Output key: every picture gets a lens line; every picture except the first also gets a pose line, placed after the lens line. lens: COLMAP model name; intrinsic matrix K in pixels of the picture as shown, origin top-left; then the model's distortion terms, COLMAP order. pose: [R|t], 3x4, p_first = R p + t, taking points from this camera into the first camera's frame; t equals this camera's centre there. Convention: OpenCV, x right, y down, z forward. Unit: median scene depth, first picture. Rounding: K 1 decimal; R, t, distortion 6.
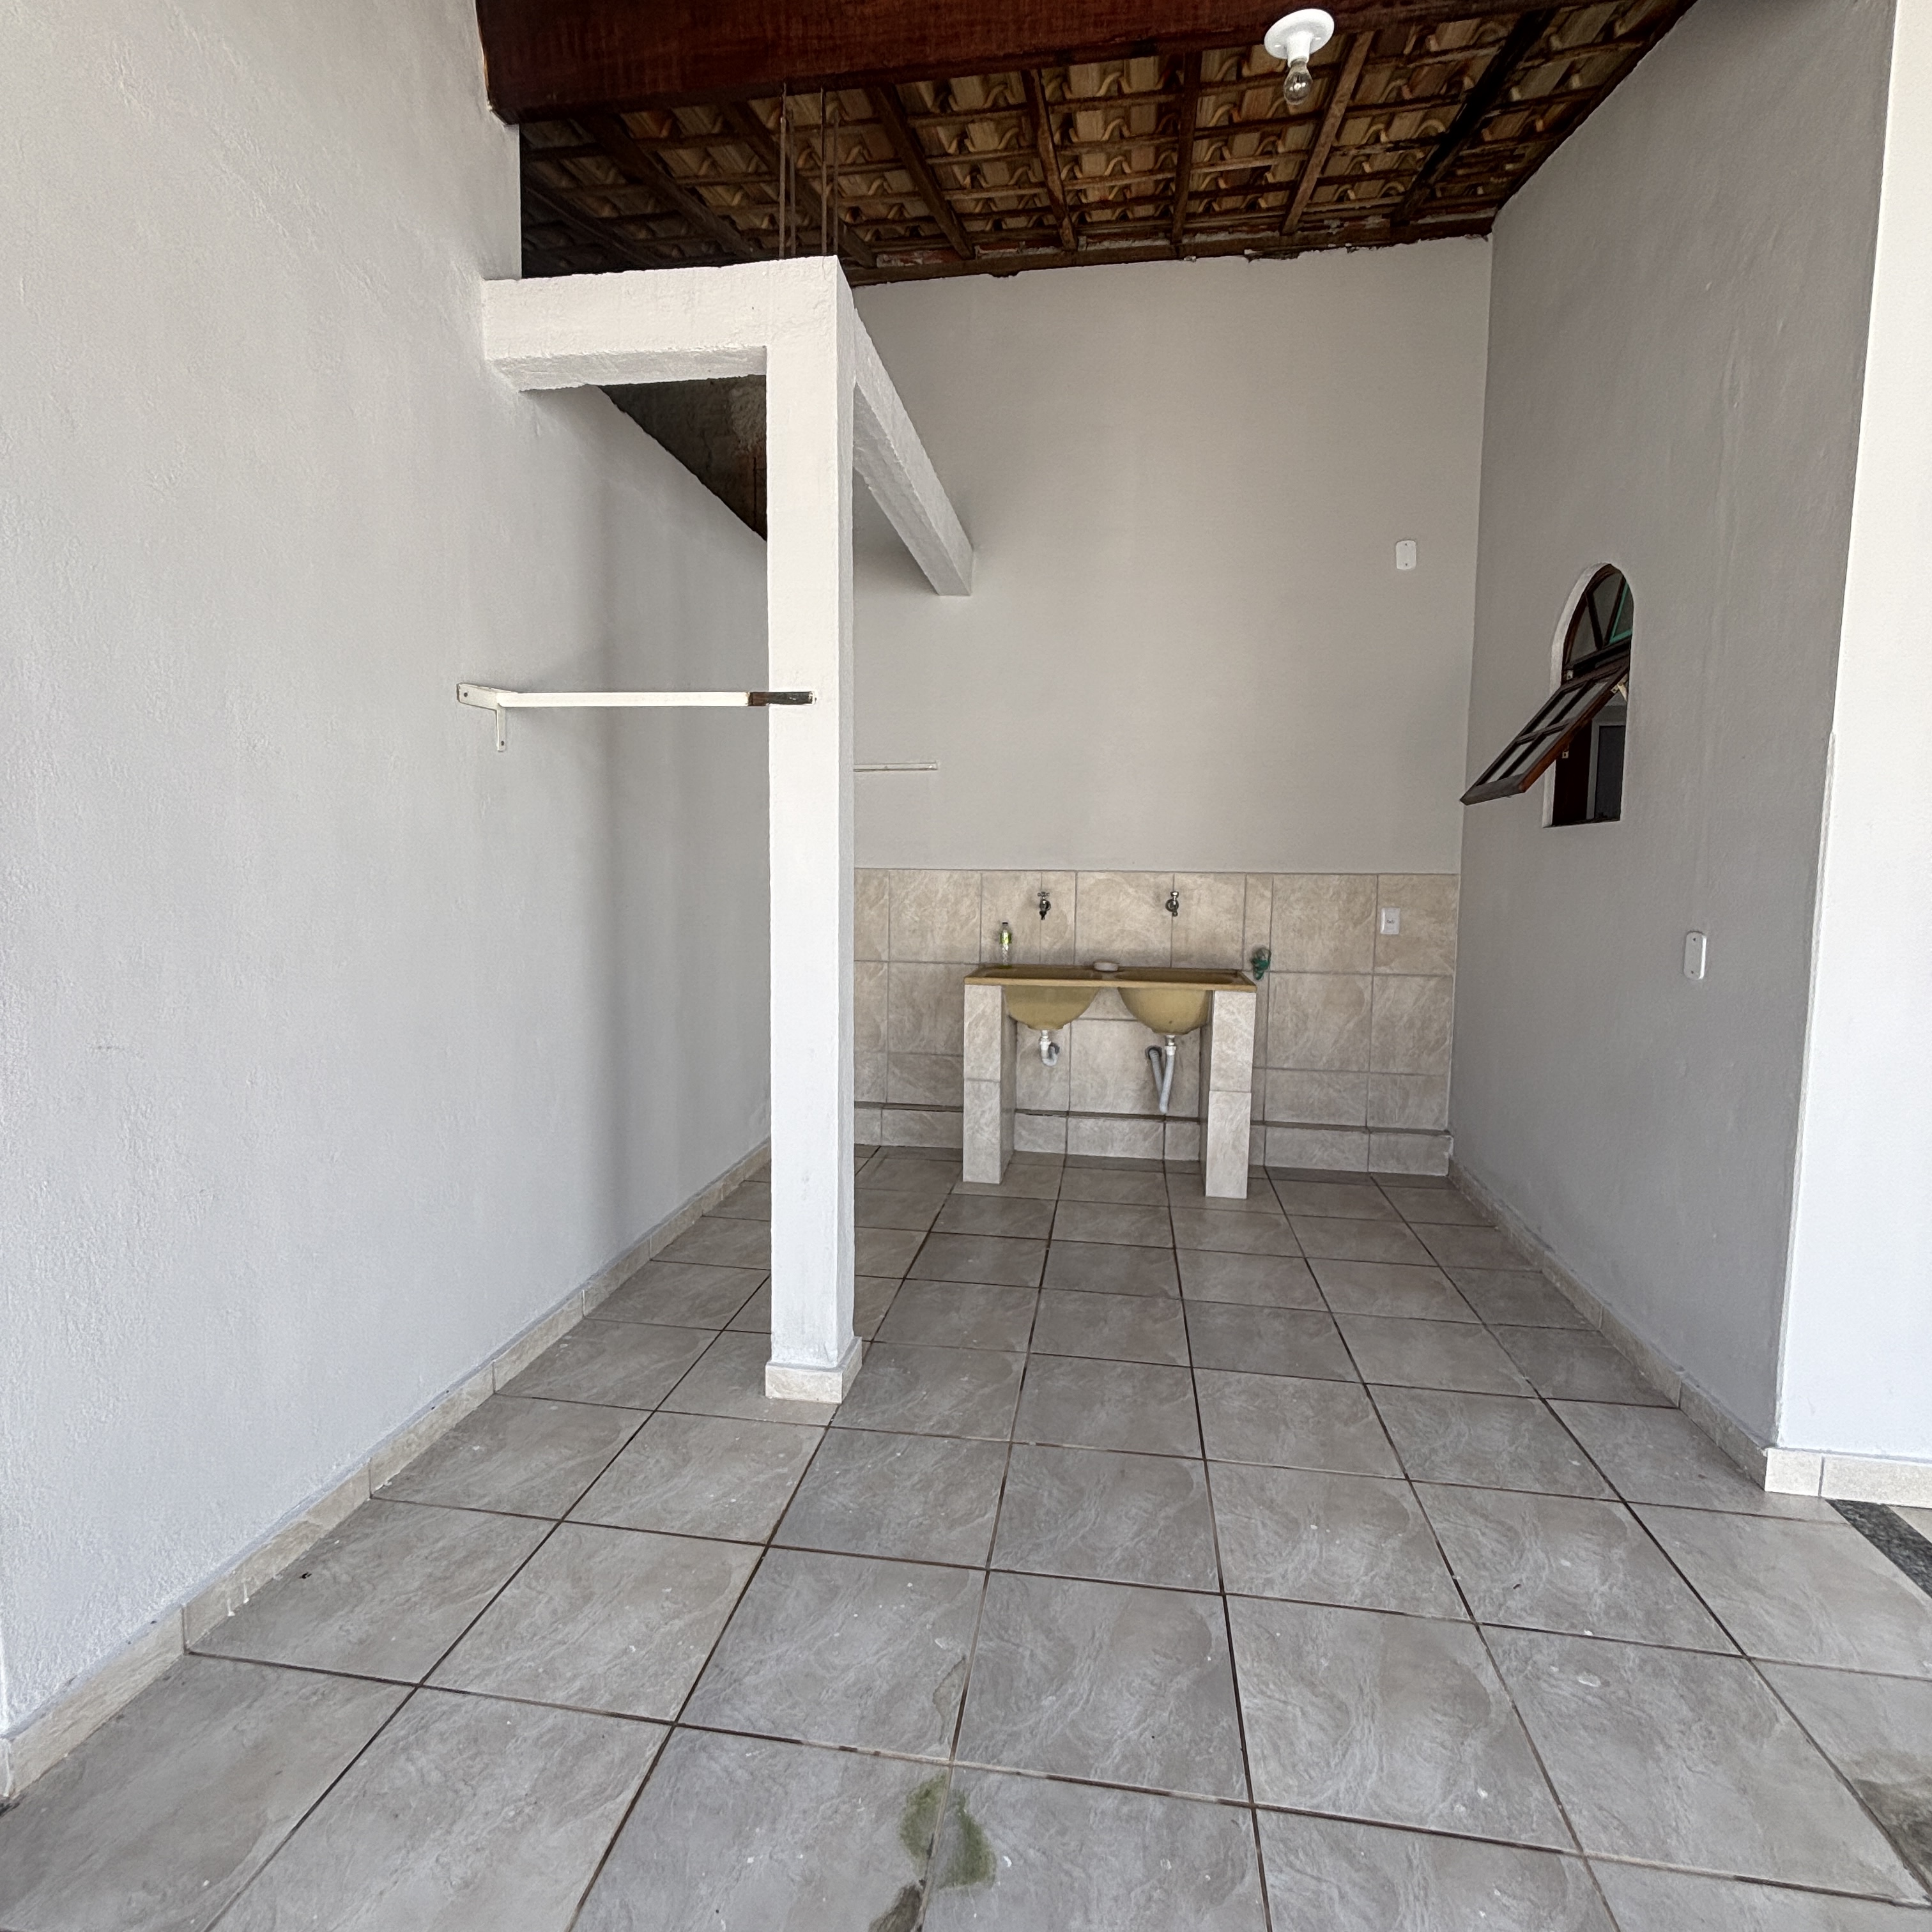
lens RADIAL K [[1041.2, 0, 966.0], [0, 1041.2, 966.0], [0, 0, 1]] dist [0.021767, -0.017410]
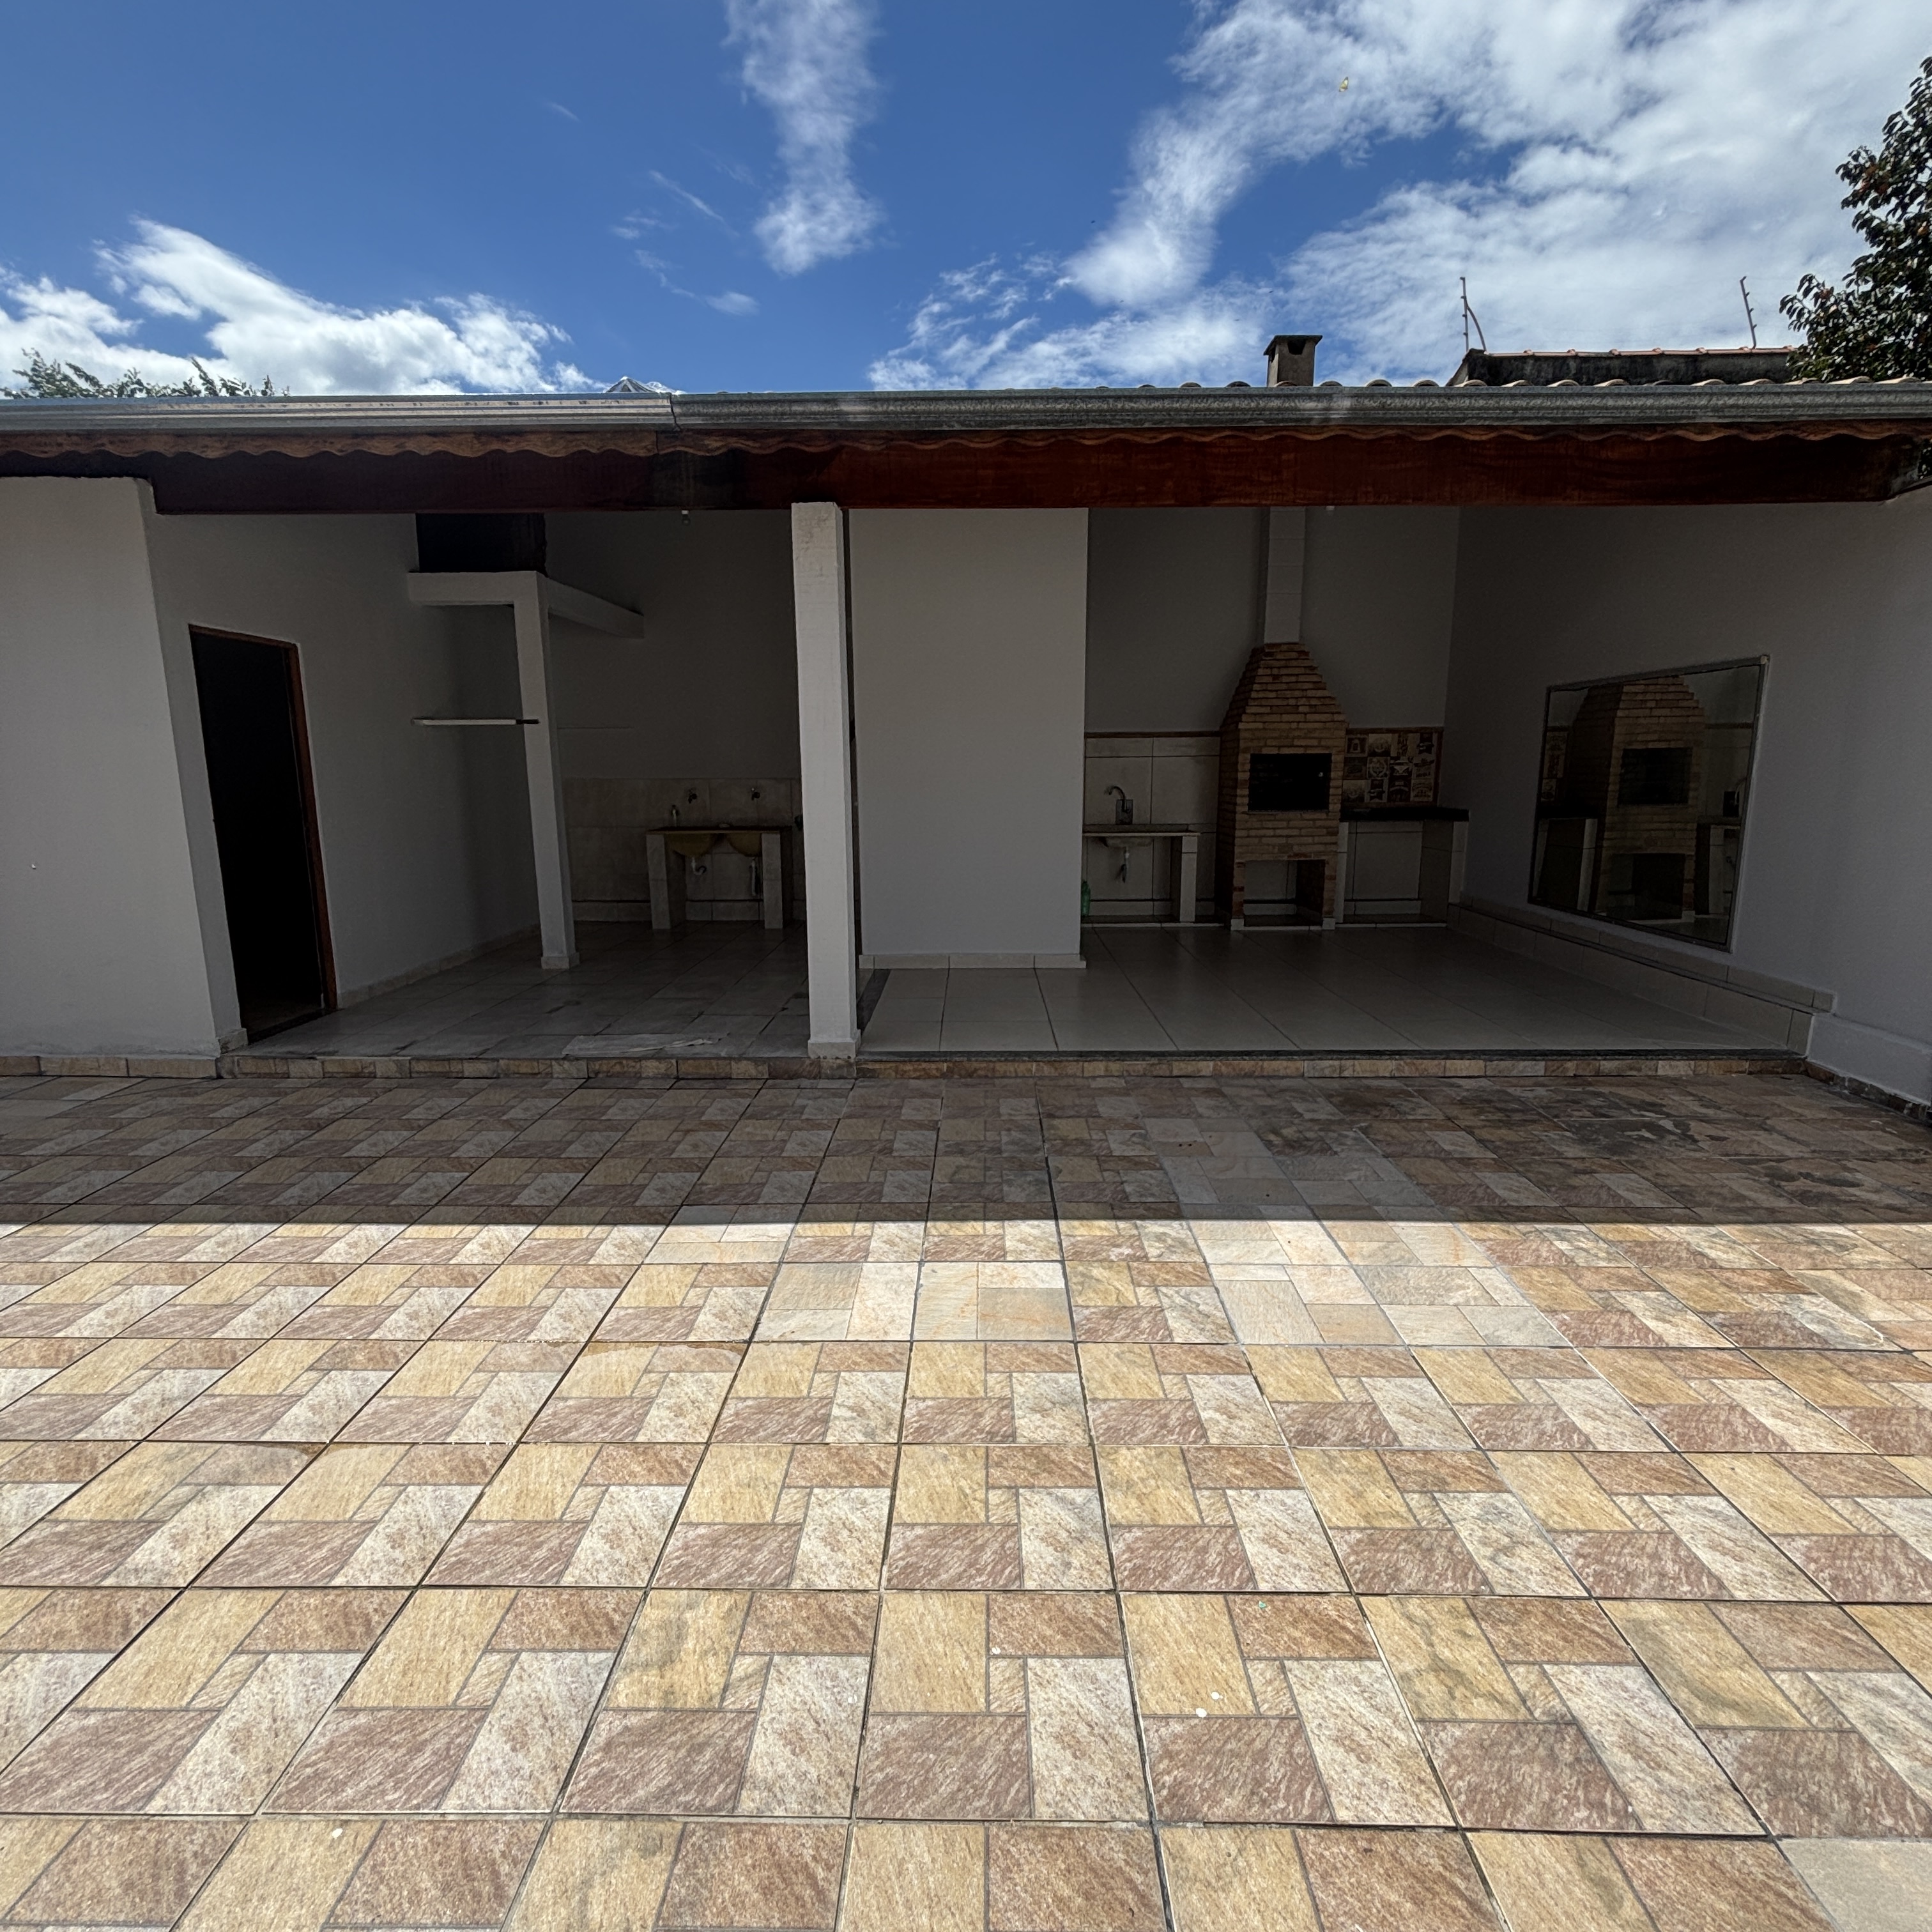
lens RADIAL K [[1058.0, 0, 963.0], [0, 1058.0, 994.0], [0, 0, 1]] dist [-0.002225, -0.000084]
pose [[0.991512, -0.040162, 0.123660, 0.534450], [0.025412, 0.992614, 0.118624, 0.149366], [-0.127511, -0.114474, 0.985209, -1.818070]]
